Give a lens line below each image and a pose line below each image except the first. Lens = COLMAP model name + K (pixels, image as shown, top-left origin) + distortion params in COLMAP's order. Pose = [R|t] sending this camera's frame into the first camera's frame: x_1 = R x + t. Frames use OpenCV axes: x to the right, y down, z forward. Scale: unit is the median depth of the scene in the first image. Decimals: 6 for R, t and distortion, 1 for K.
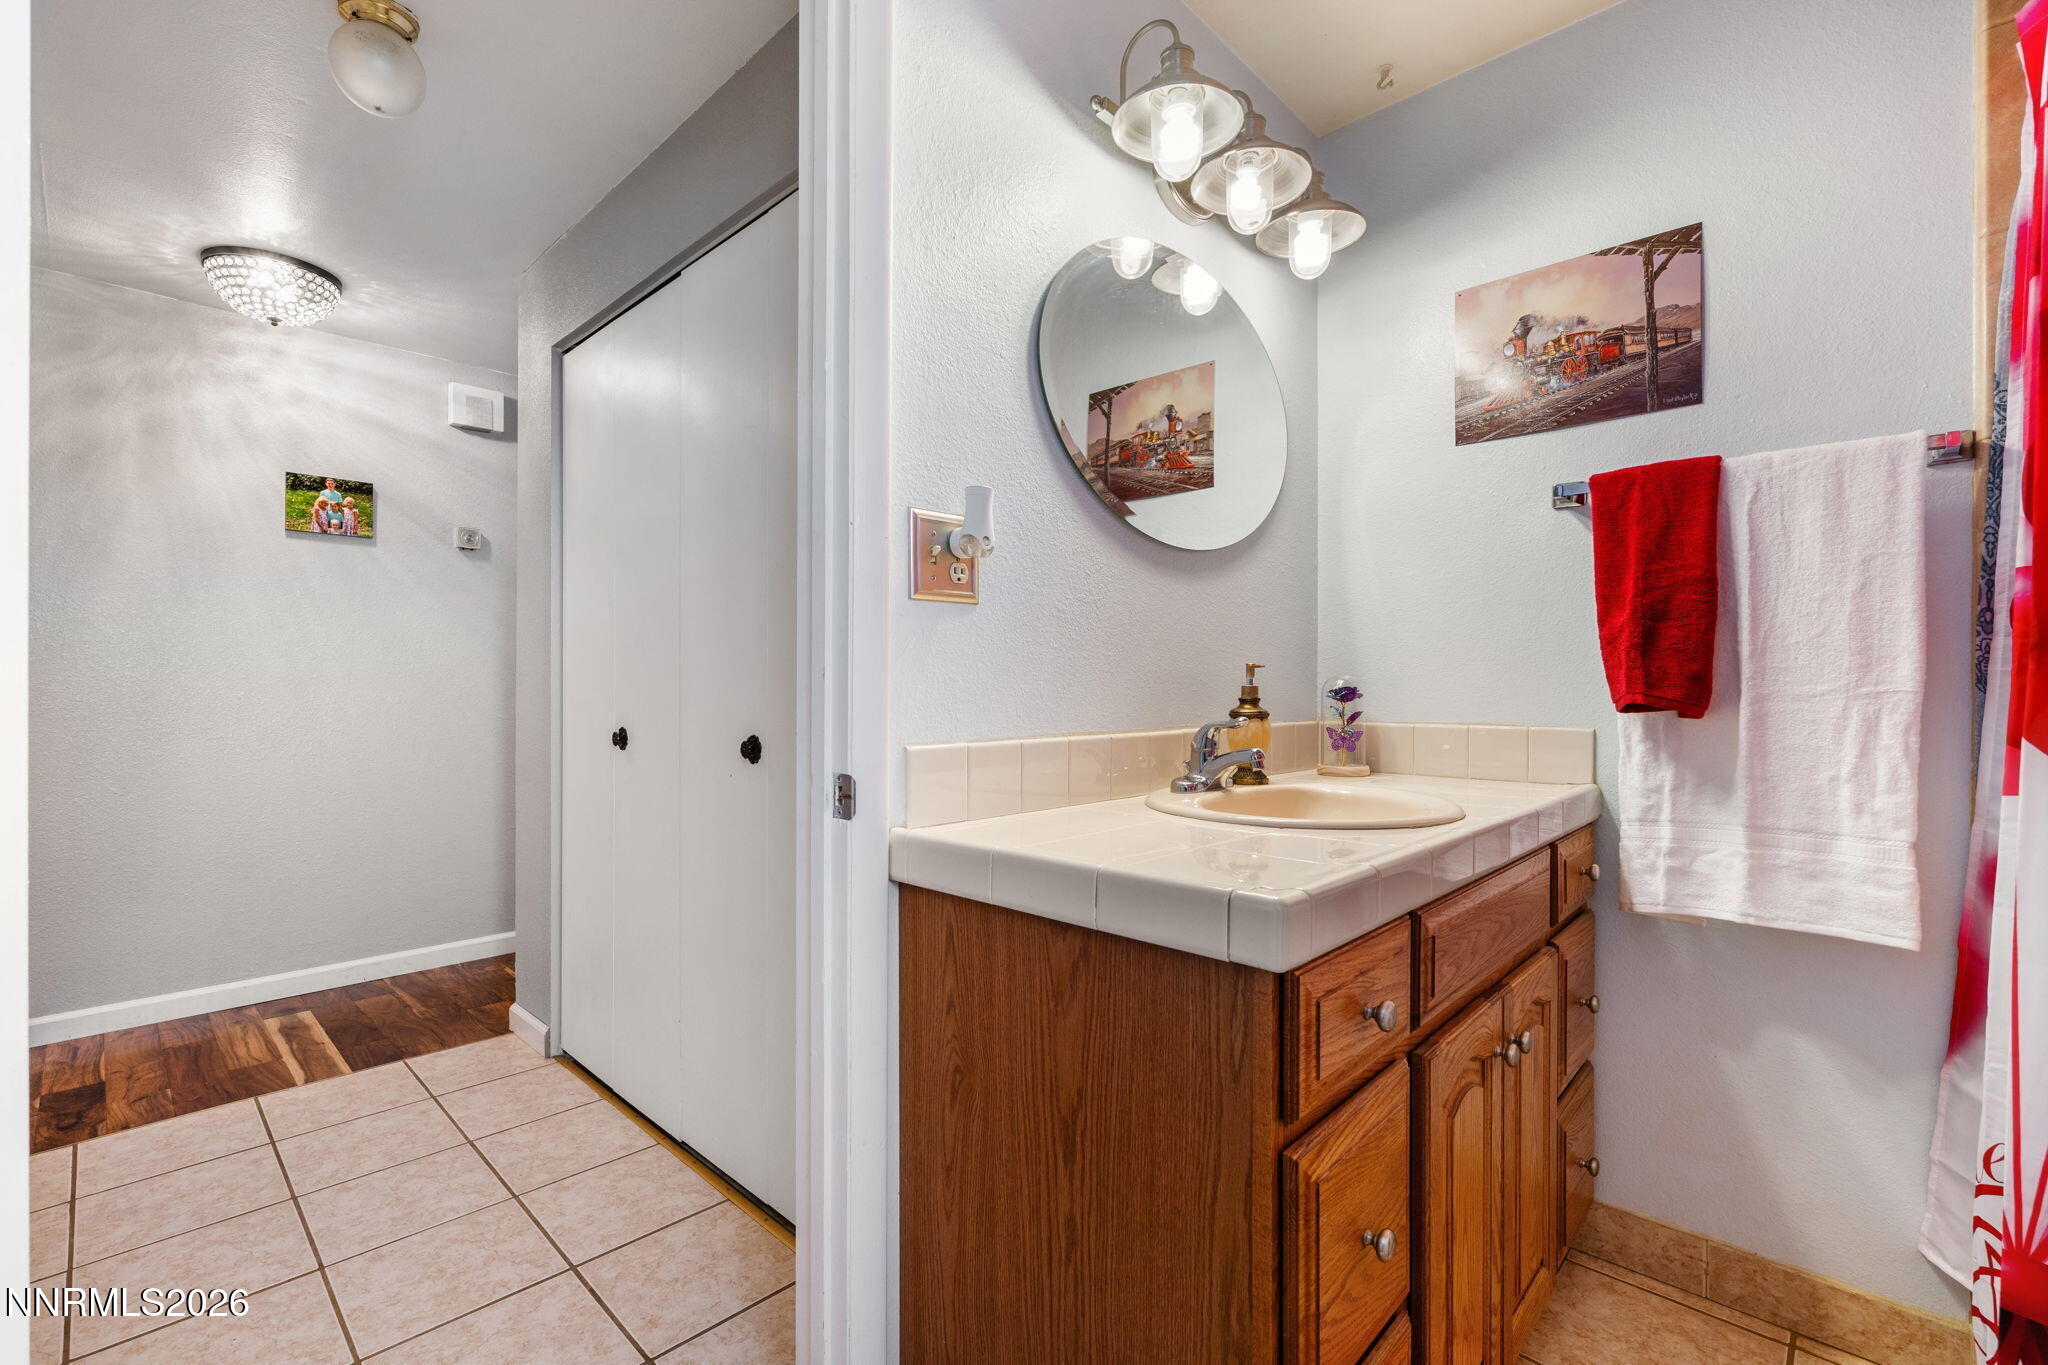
lens RADIAL K [[902.9, 0, 1024.7], [0, 902.9, 685.6], [0, 0, 1]] dist [-0.001685, -0.000168]
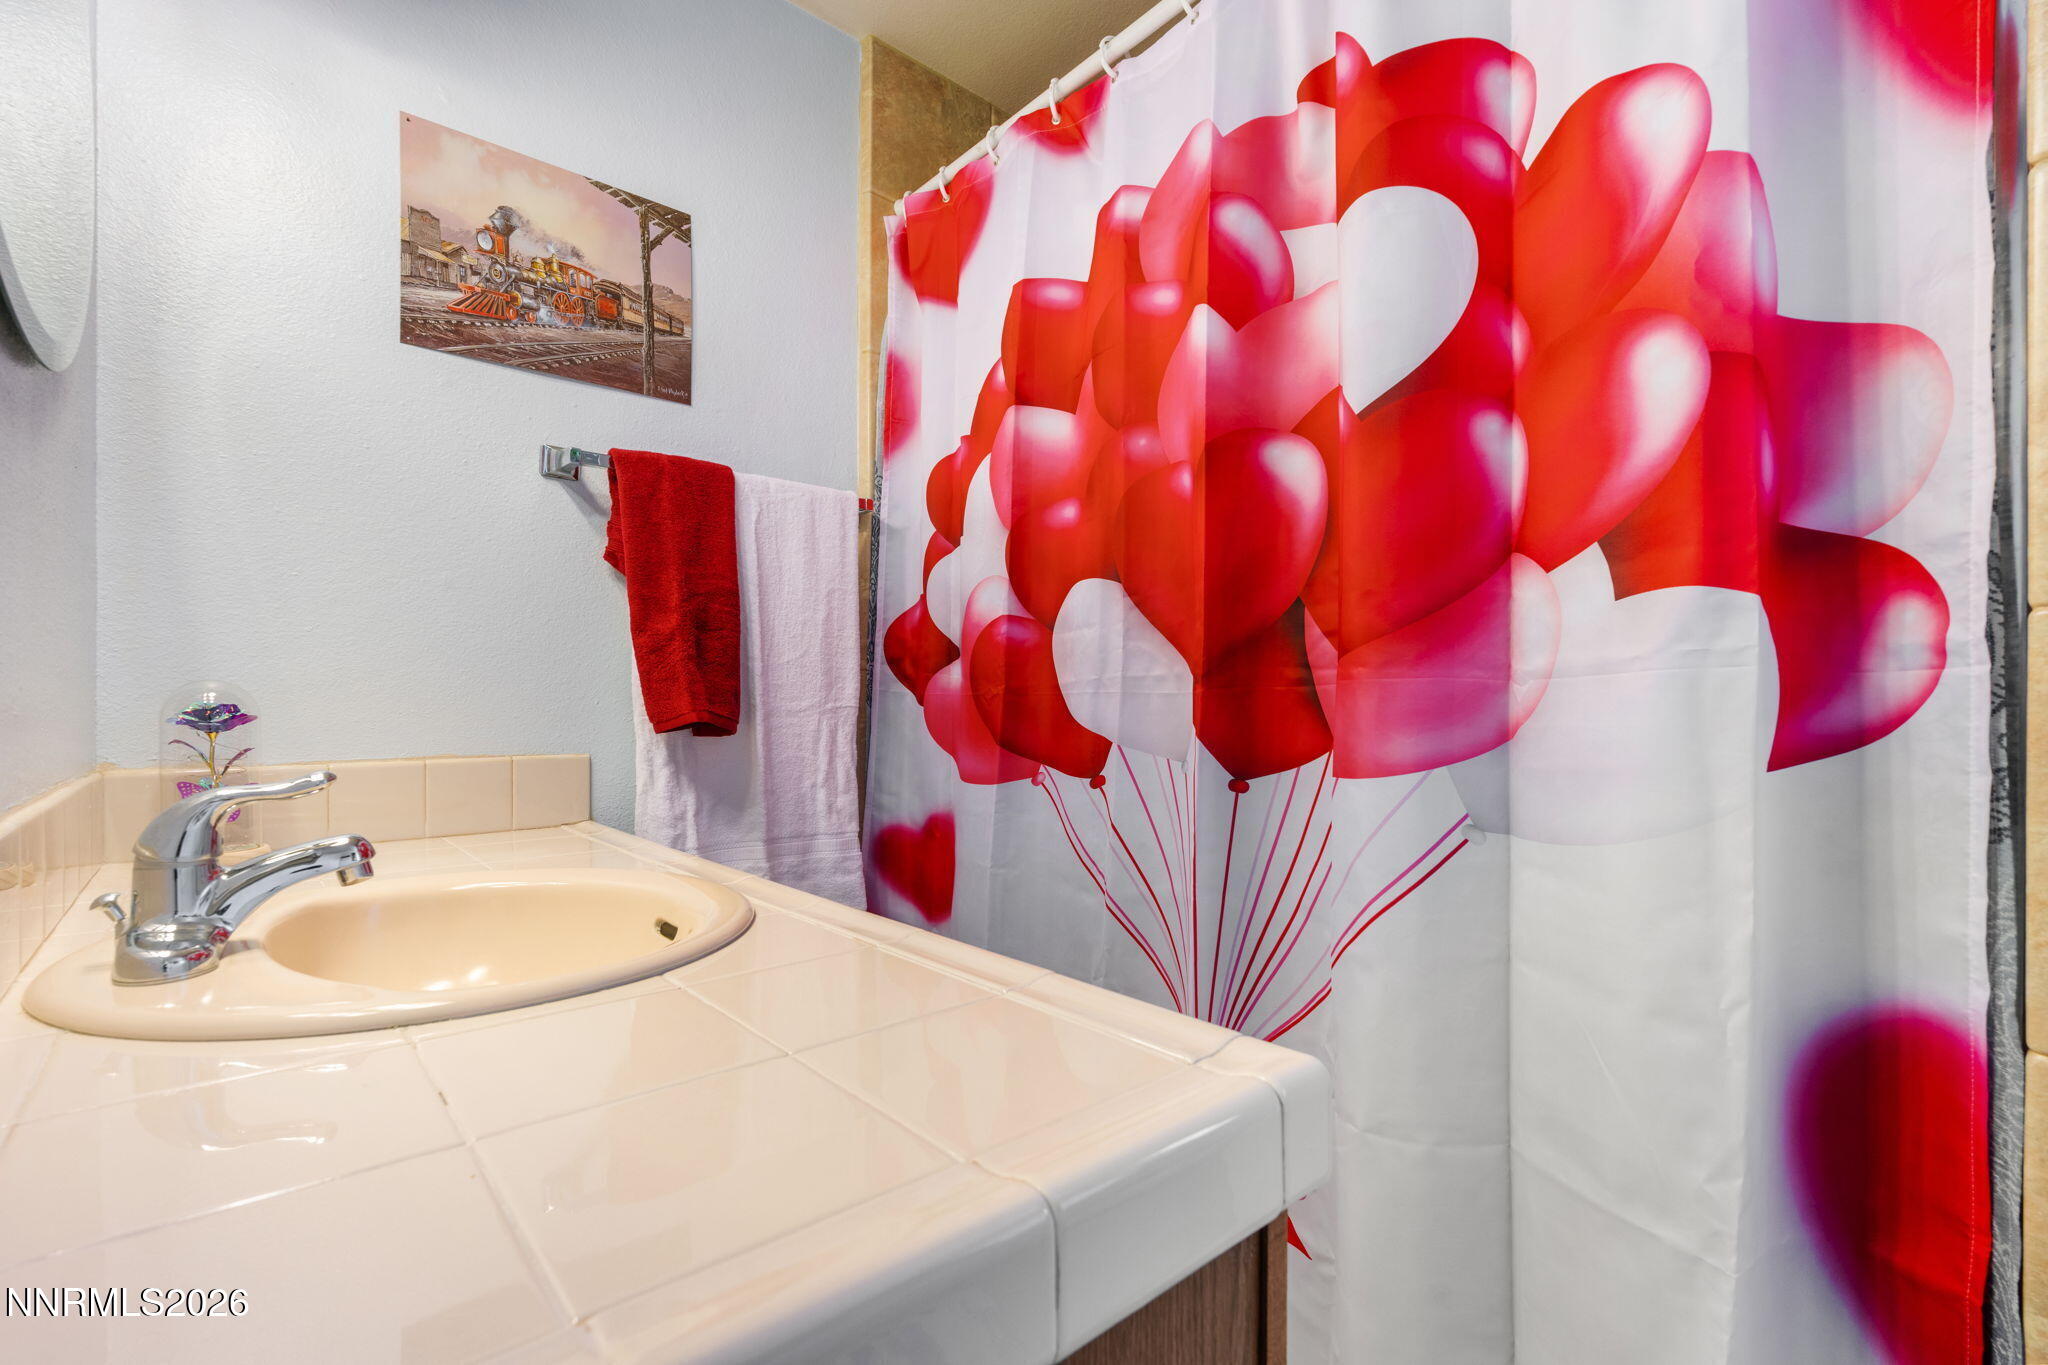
lens RADIAL K [[902.9, 0, 1024.6], [0, 902.9, 700.8], [0, 0, 1]] dist [-0.001685, -0.000168]
pose [[0.088574, -0.001582, 0.996068, -0.167266], [-0.001960, 0.999997, 0.001762, -0.003500], [-0.996068, -0.002108, 0.088571, 0.559064]]
